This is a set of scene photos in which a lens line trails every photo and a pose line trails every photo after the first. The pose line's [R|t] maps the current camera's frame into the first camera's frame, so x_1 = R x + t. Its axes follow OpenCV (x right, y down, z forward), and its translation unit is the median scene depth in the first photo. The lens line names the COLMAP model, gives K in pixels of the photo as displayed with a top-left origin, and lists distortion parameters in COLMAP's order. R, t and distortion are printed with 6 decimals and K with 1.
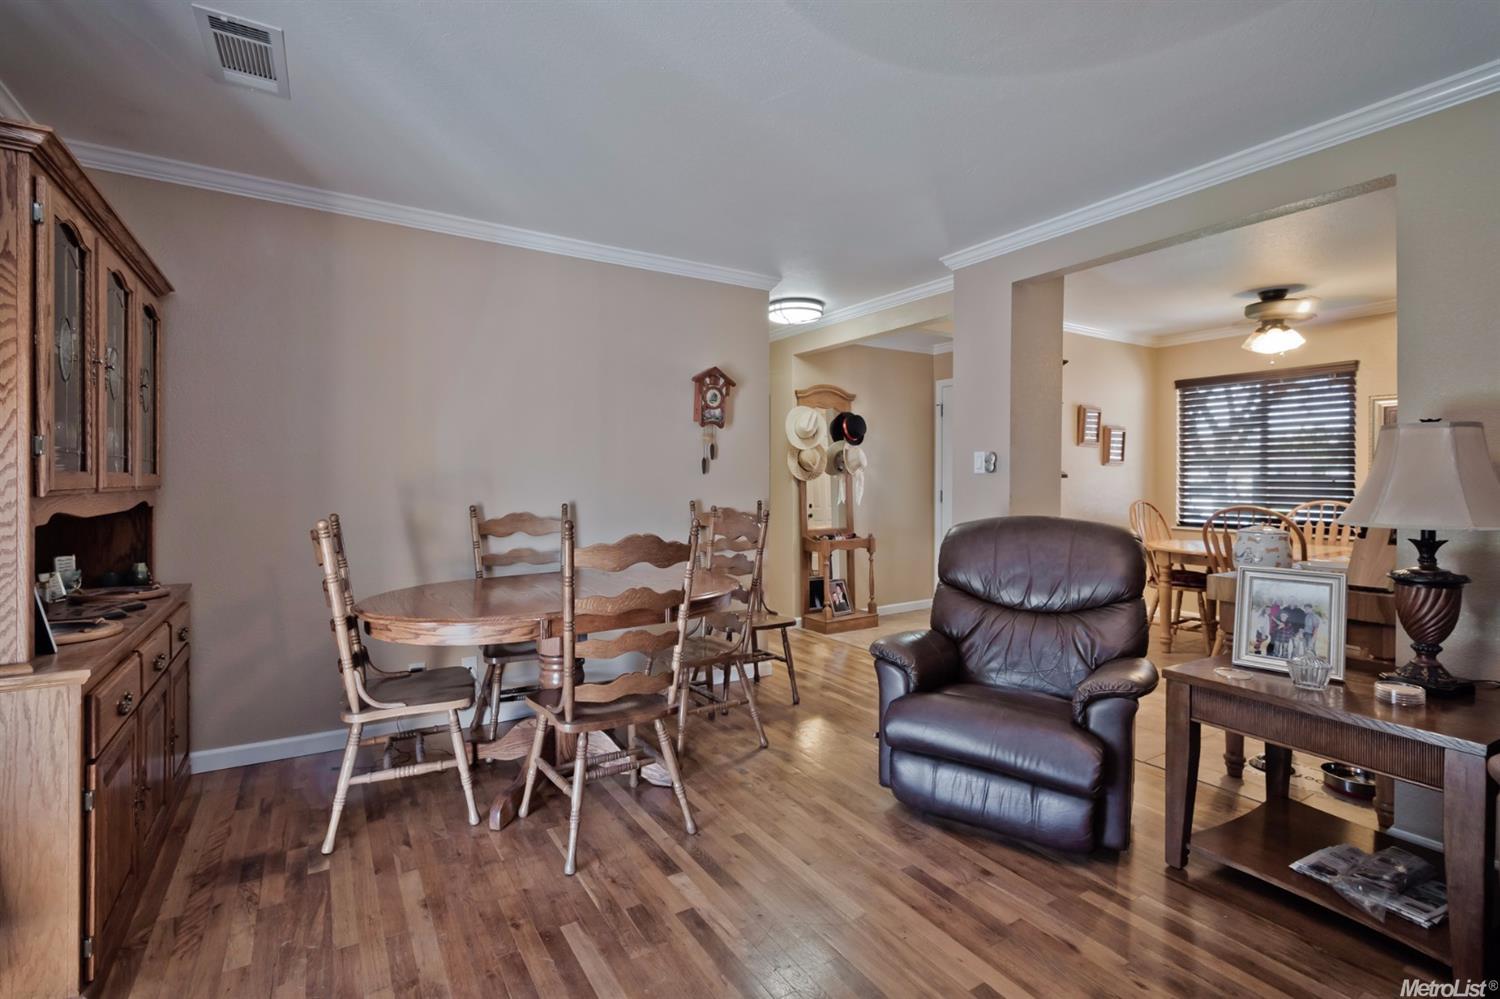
lens RADIAL K [[700.6, 0, 760.8], [0, 700.6, 488.2], [0, 0, 1]] dist [0.000139, 0.001611]
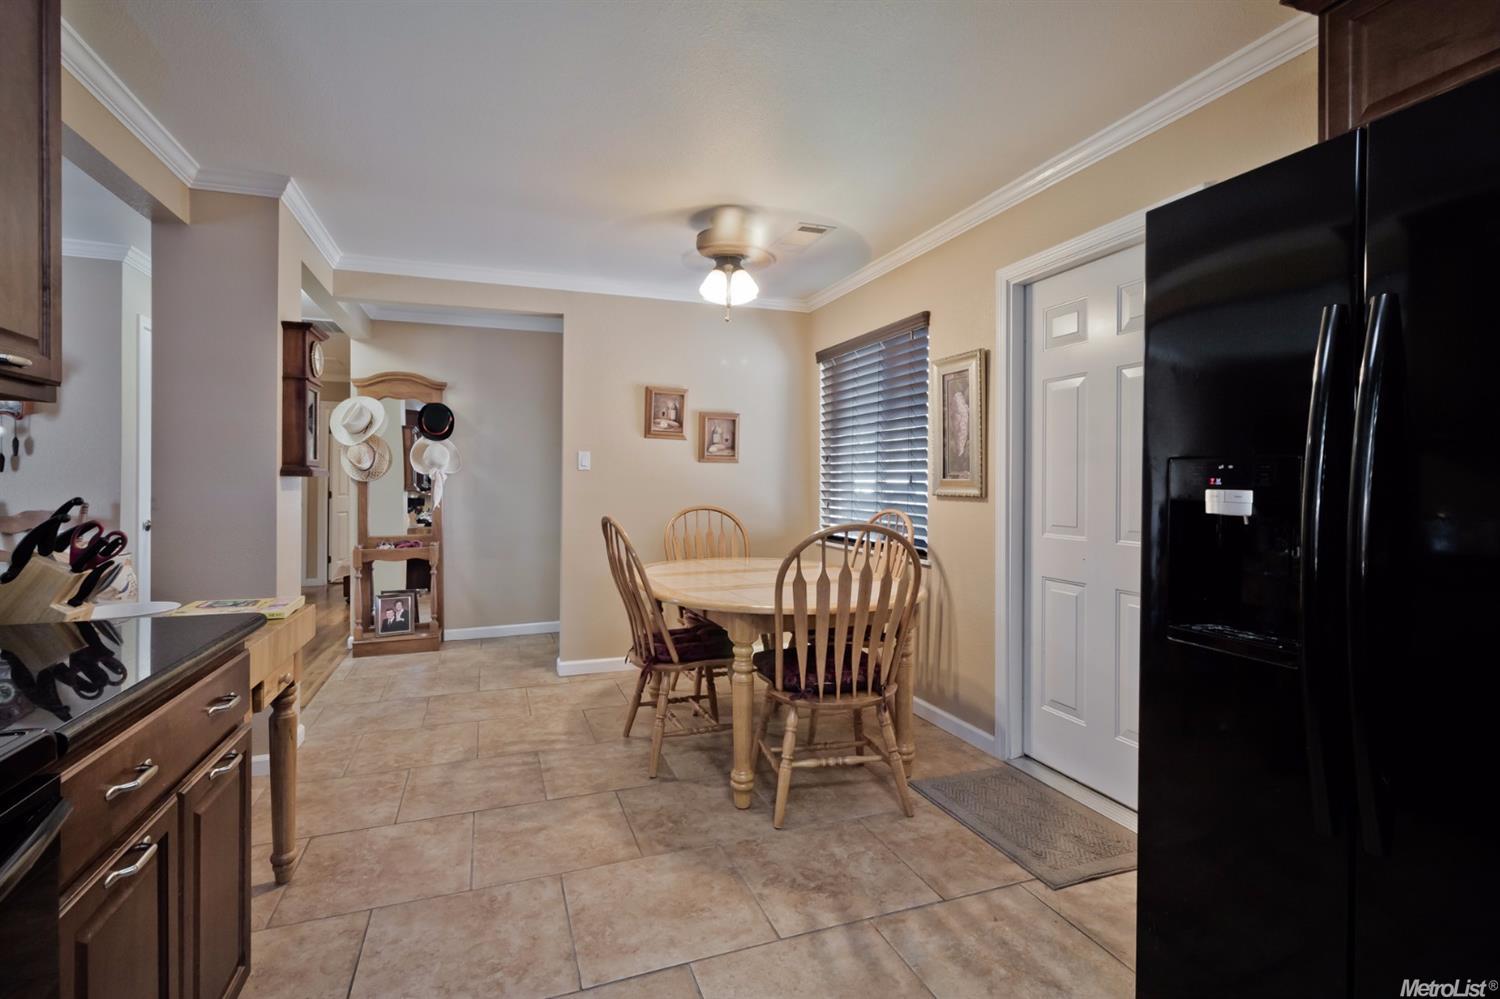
lens RADIAL K [[700.6, 0, 742.9], [0, 700.6, 494.3], [0, 0, 1]] dist [0.000139, 0.001611]
pose [[0.979280, 0.002395, -0.202496, 0.709627], [-0.001102, 0.999978, 0.006501, -0.000651], [0.202507, -0.006143, 0.979262, 0.233410]]
